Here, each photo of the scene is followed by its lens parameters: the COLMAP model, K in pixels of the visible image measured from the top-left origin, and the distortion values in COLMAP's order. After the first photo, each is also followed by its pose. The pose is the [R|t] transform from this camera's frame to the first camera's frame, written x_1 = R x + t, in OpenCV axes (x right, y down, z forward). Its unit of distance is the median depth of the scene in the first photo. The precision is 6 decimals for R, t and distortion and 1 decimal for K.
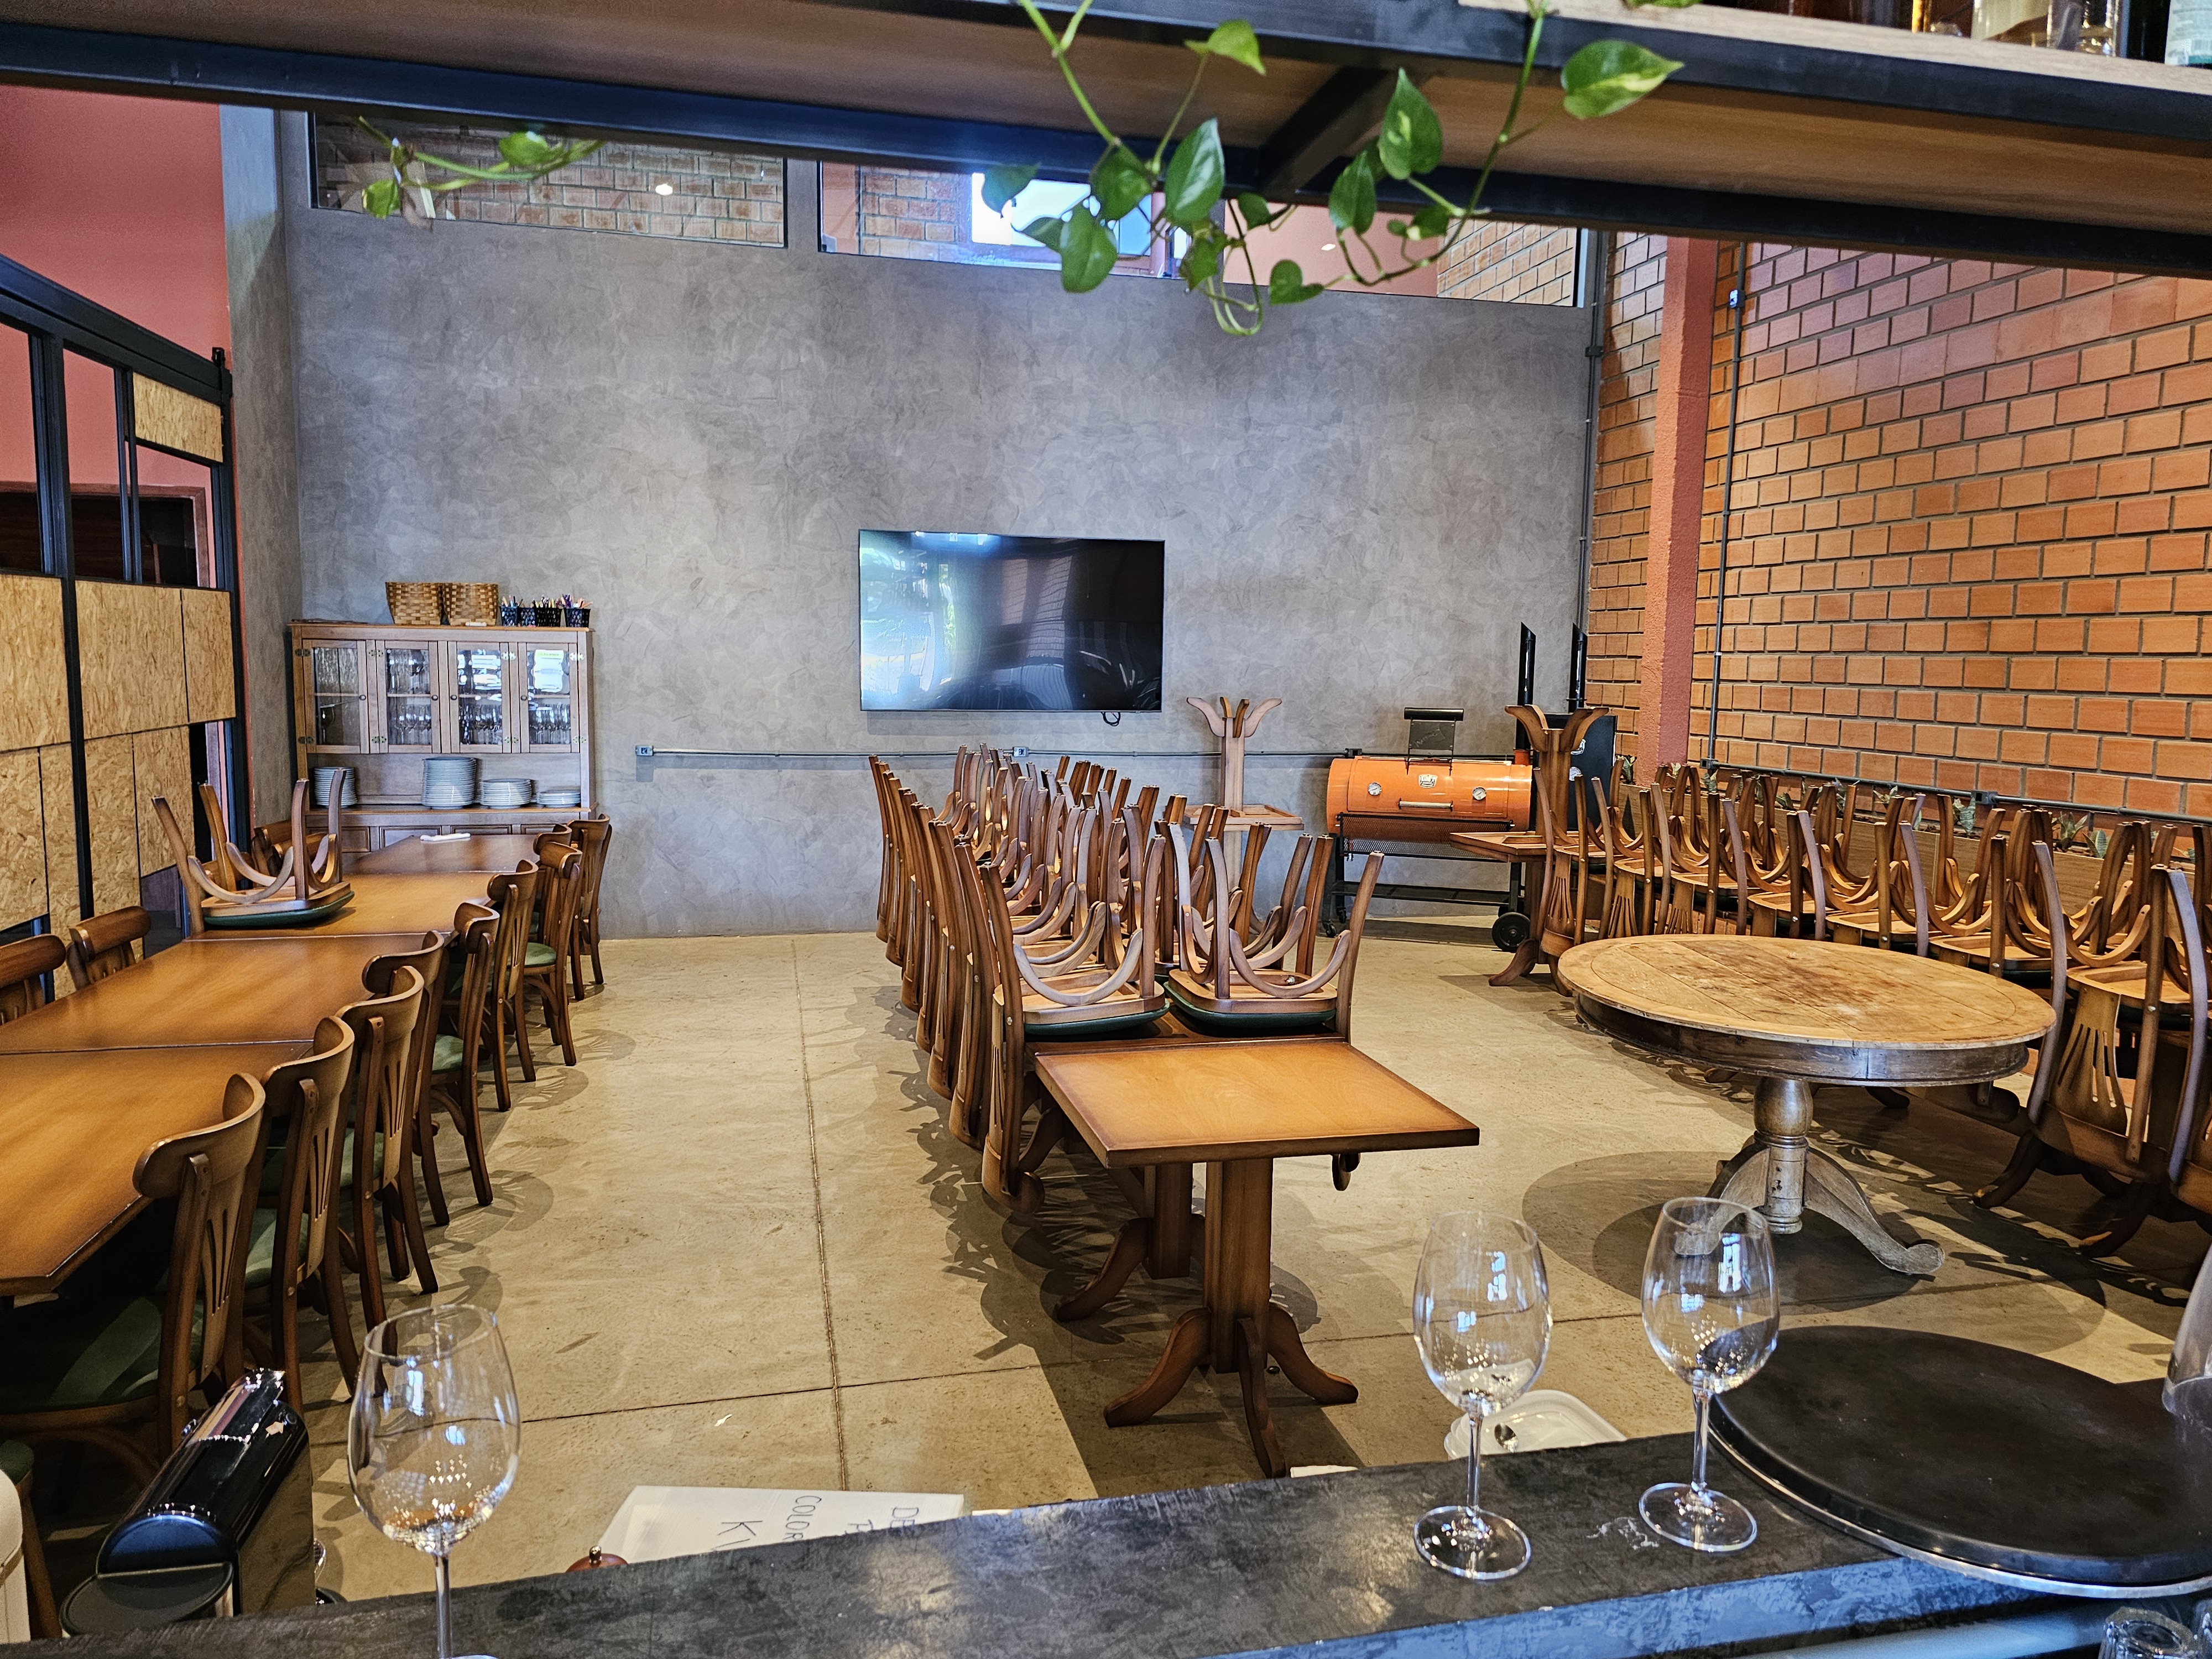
lens RADIAL K [[1487.0, 0, 1098.4], [0, 1487.0, 848.9], [0, 0, 1]] dist [0.058971, -0.056881]
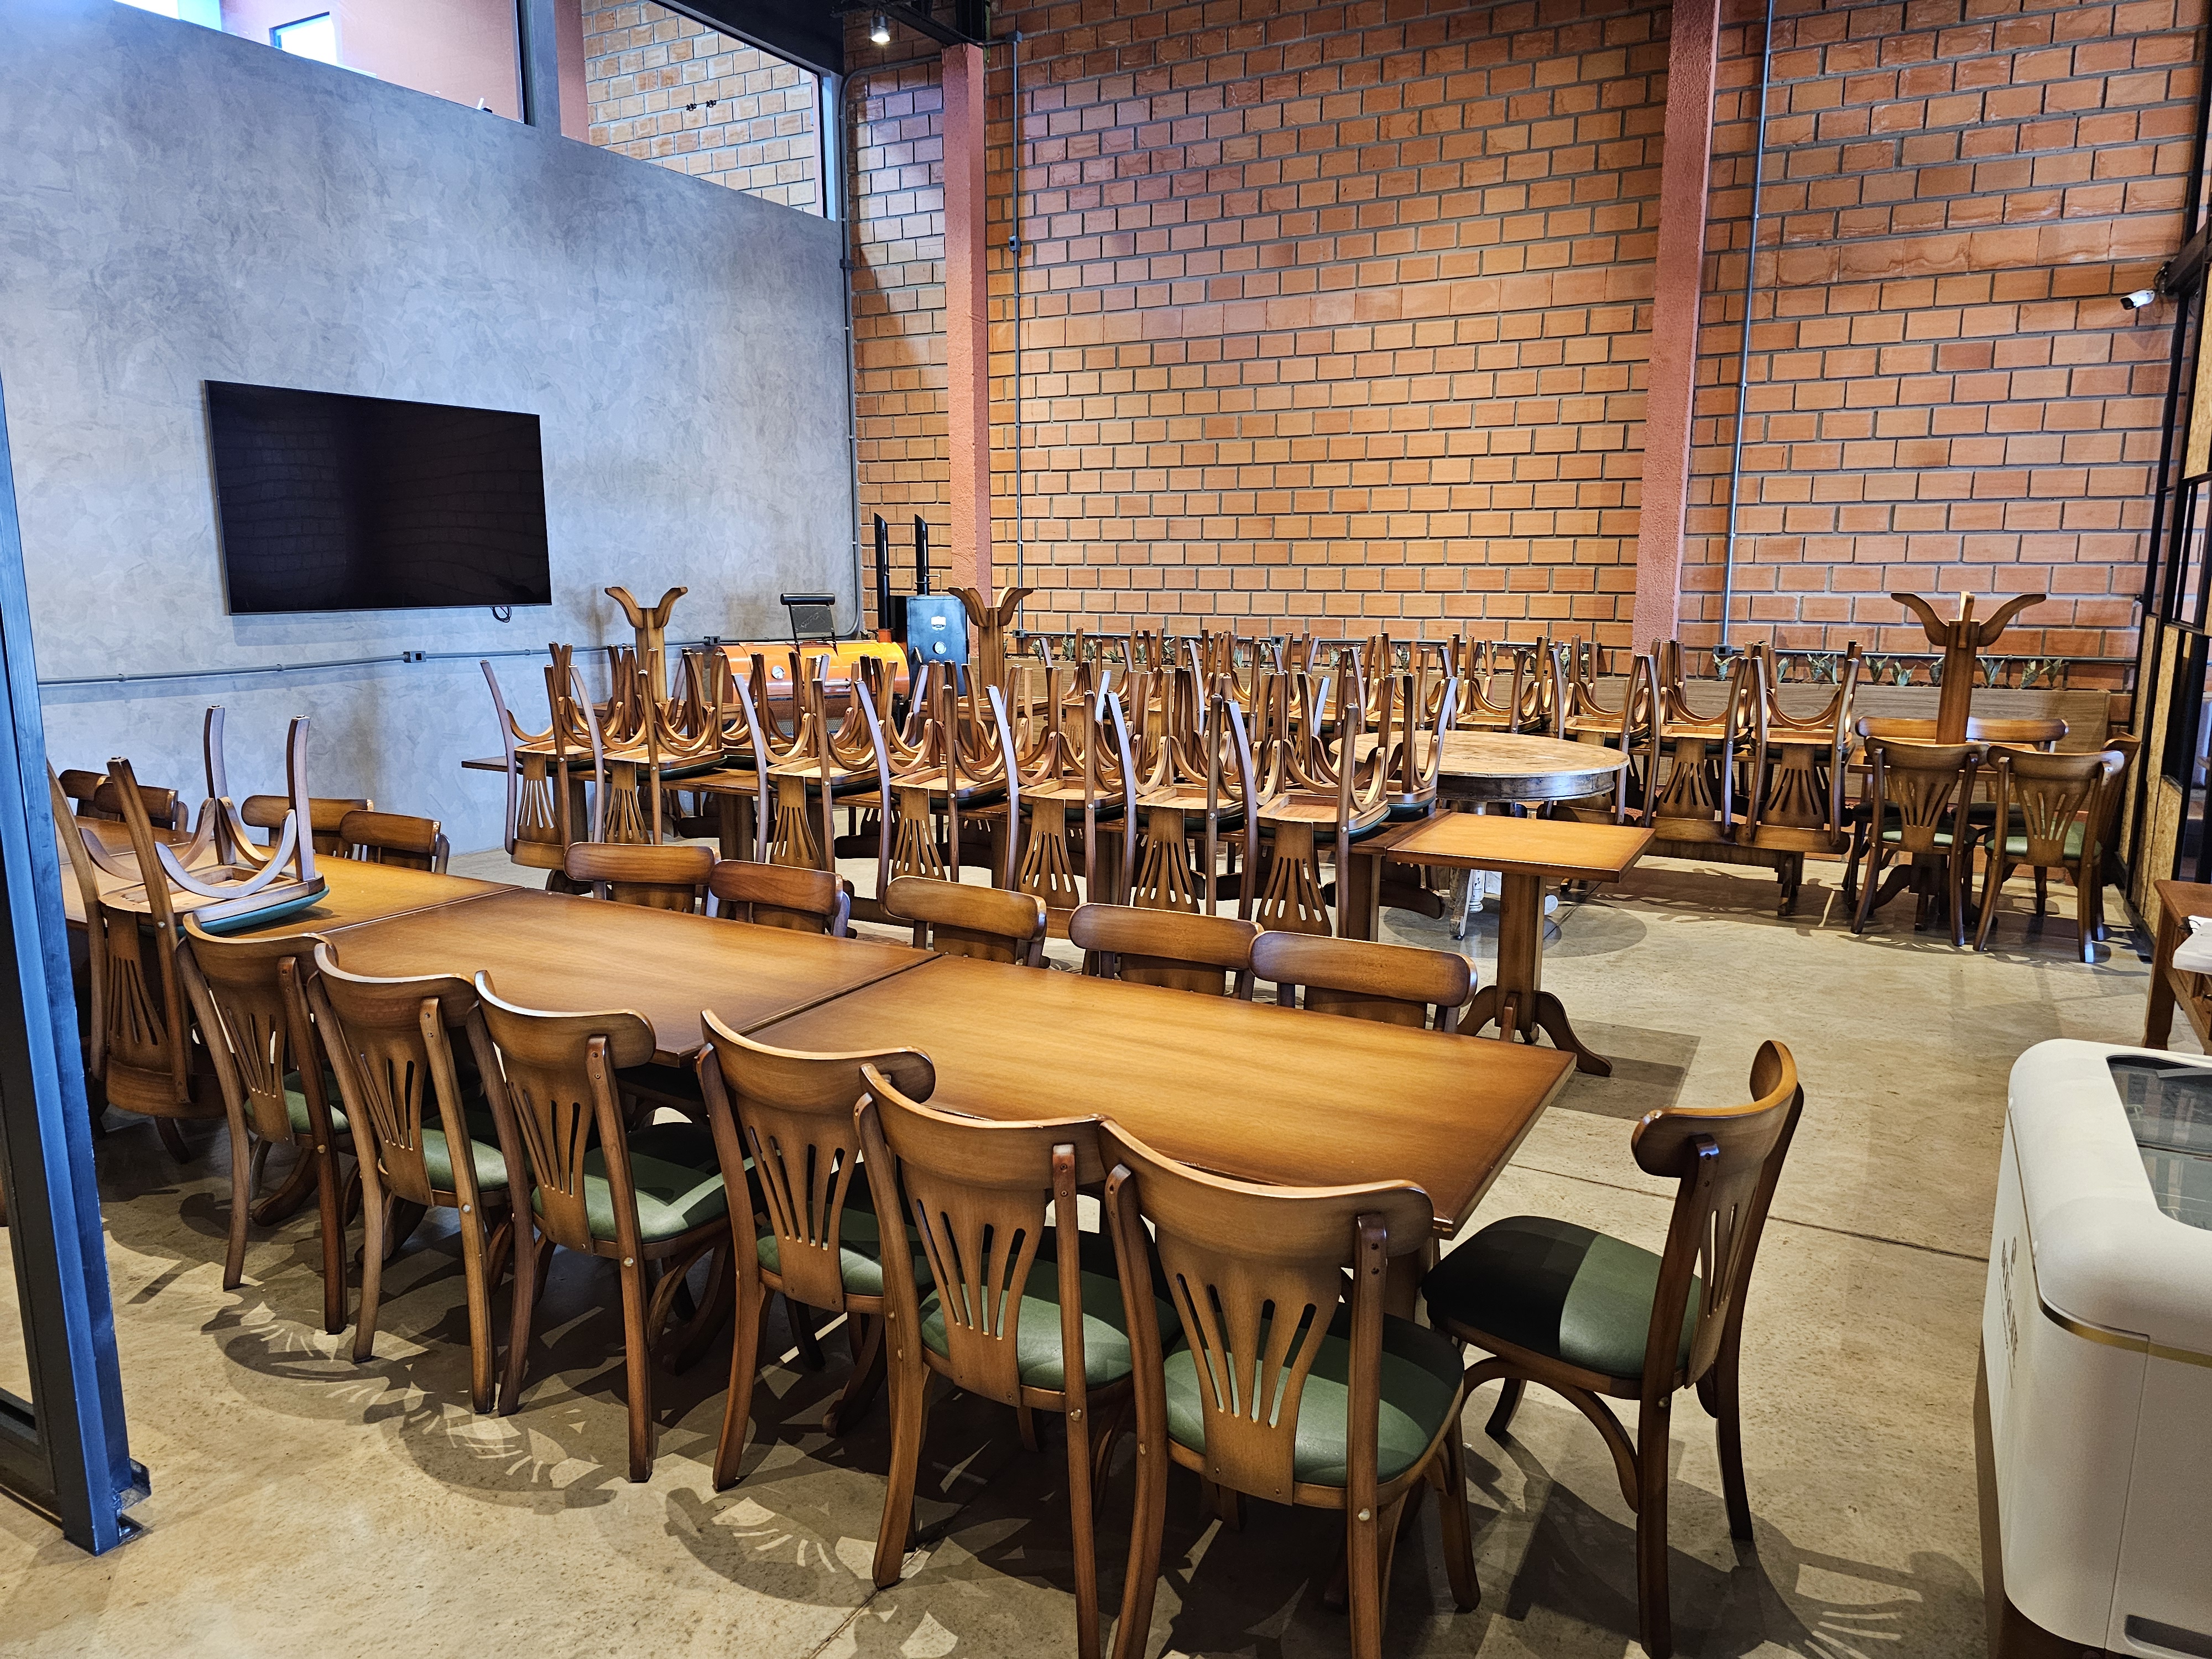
lens RADIAL K [[1487.0, 0, 1140.7], [0, 1487.0, 844.4], [0, 0, 1]] dist [0.058971, -0.056881]
pose [[0.661038, -0.153898, 0.734400, -0.444050], [0.105609, 0.988080, 0.111999, -0.012395], [-0.742883, 0.003524, 0.669412, 0.115775]]
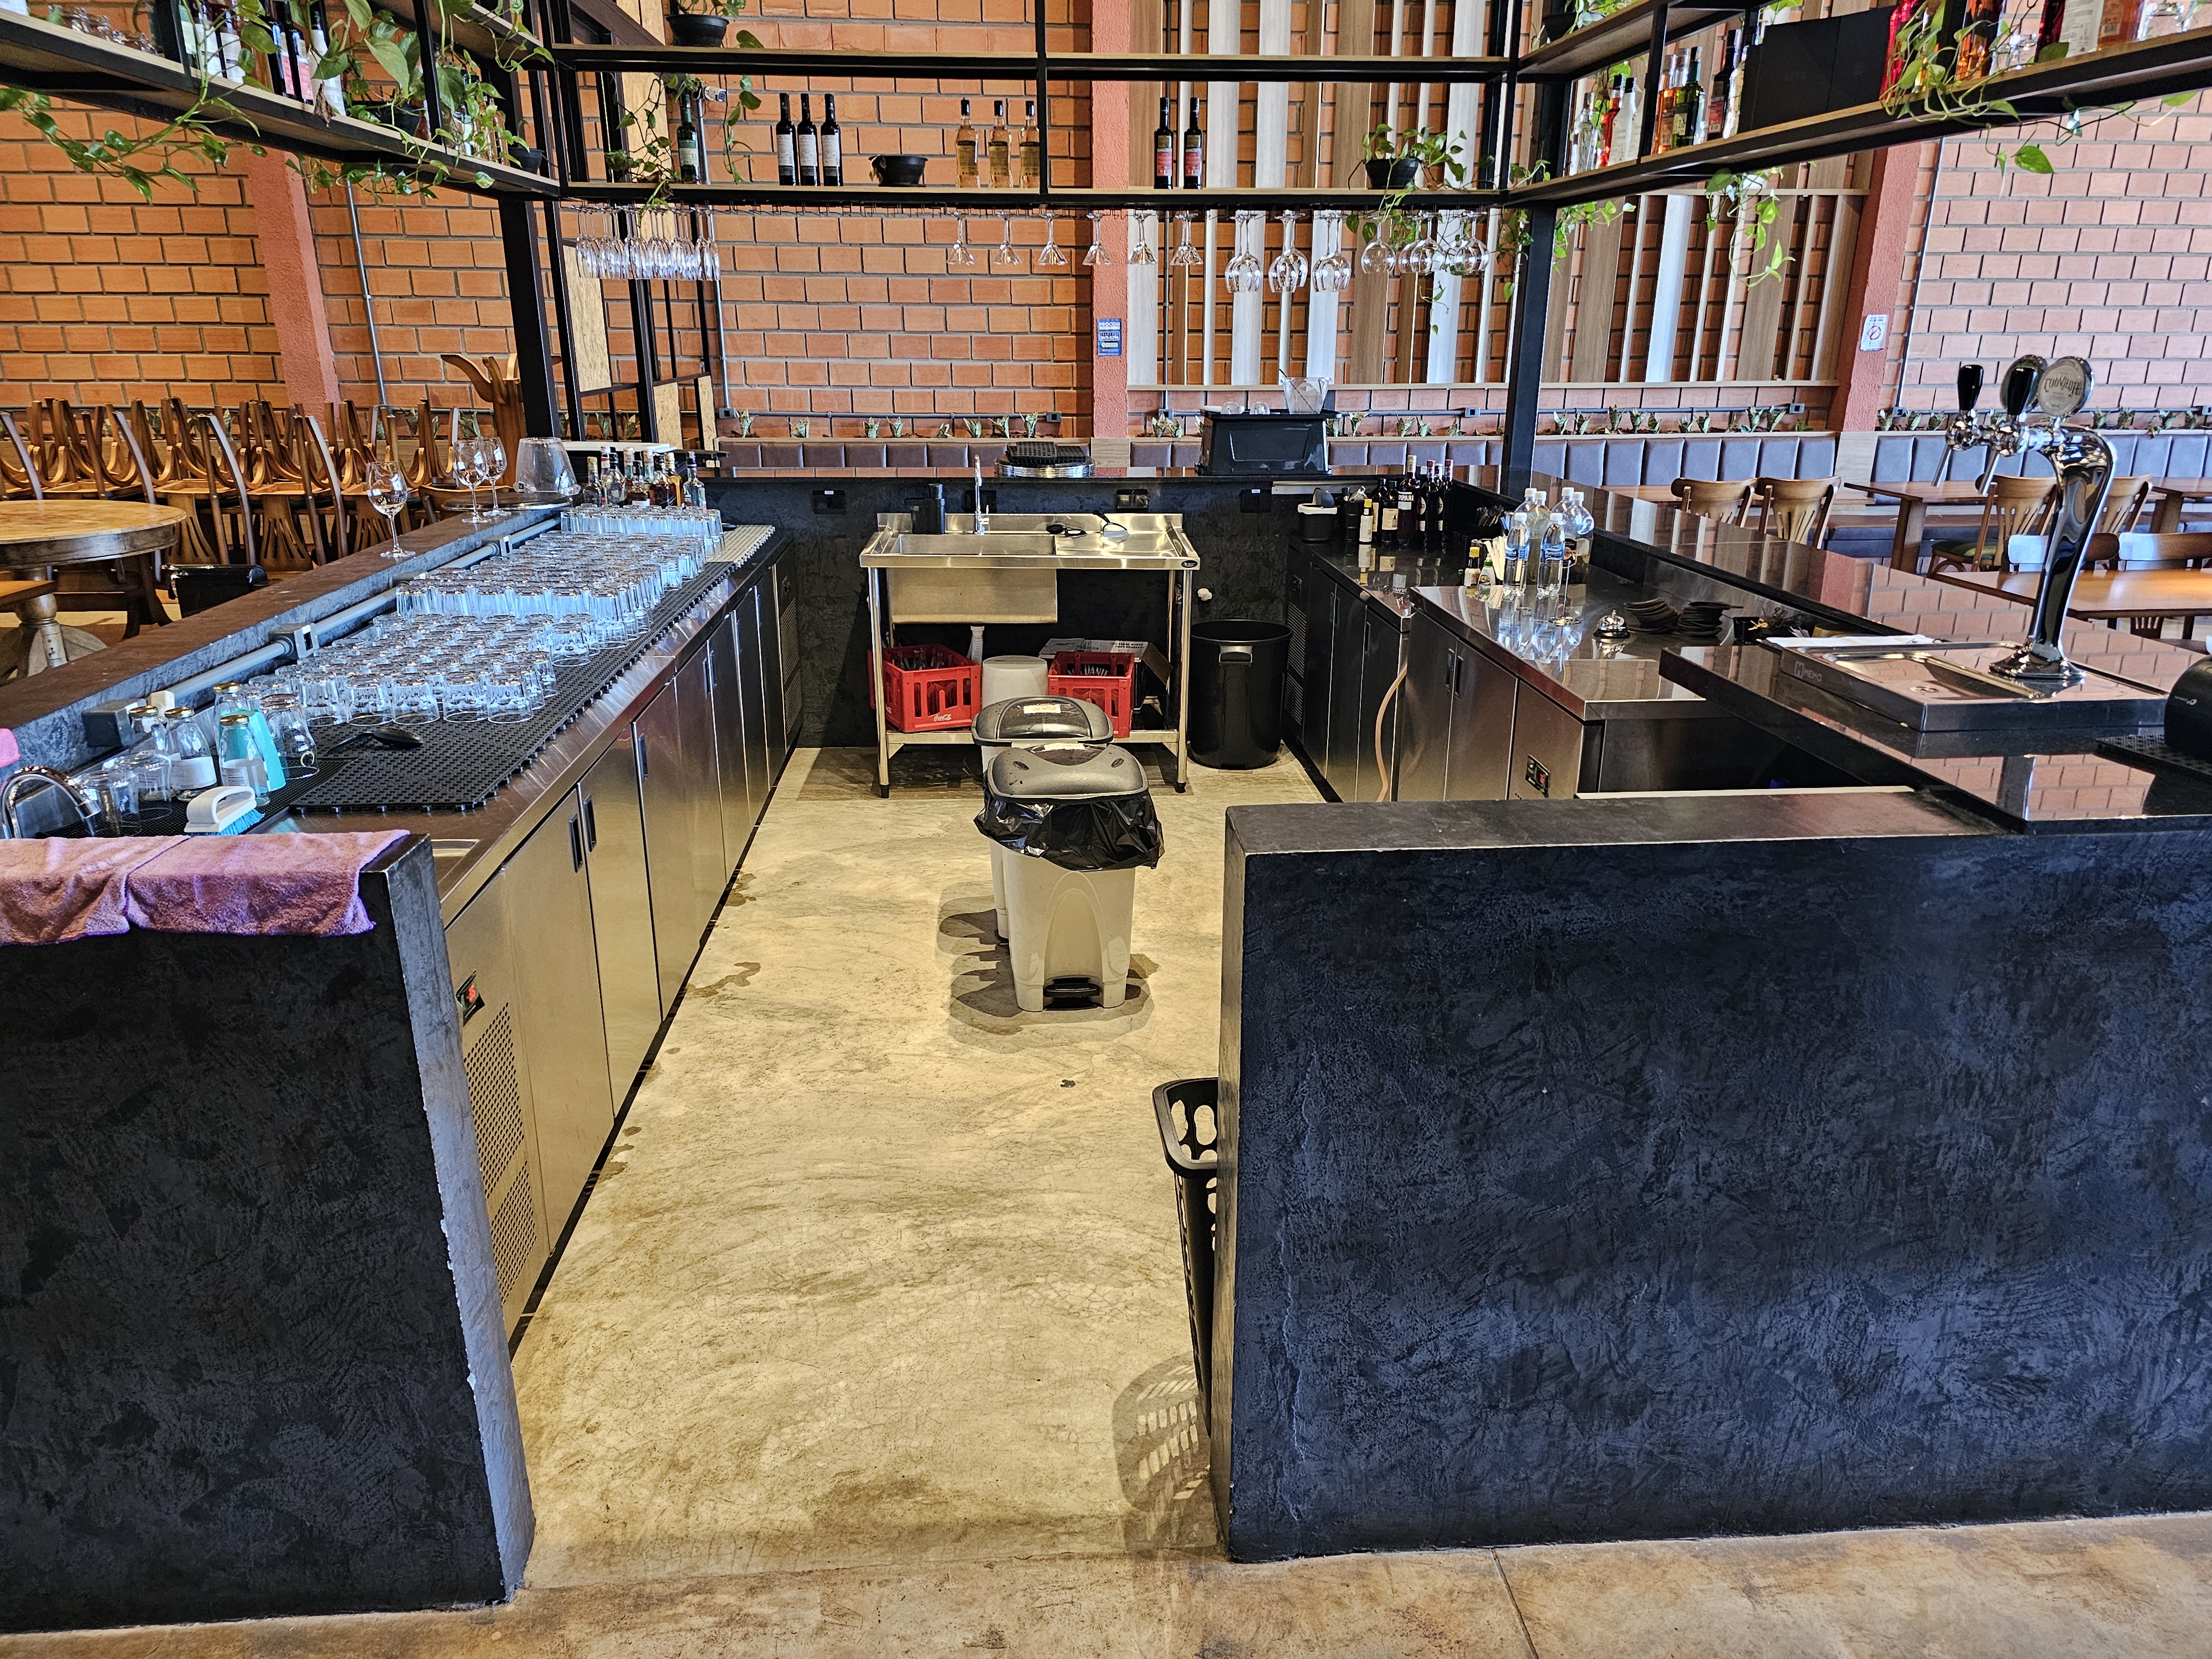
lens RADIAL K [[1487.0, 0, 1106.1], [0, 1487.0, 839.7], [0, 0, 1]] dist [0.058971, -0.056881]
pose [[0.153499, -0.339265, 0.928082, -0.449980], [0.123113, 0.938461, 0.322697, 0.015851], [-0.980450, 0.064725, 0.185821, -0.170806]]
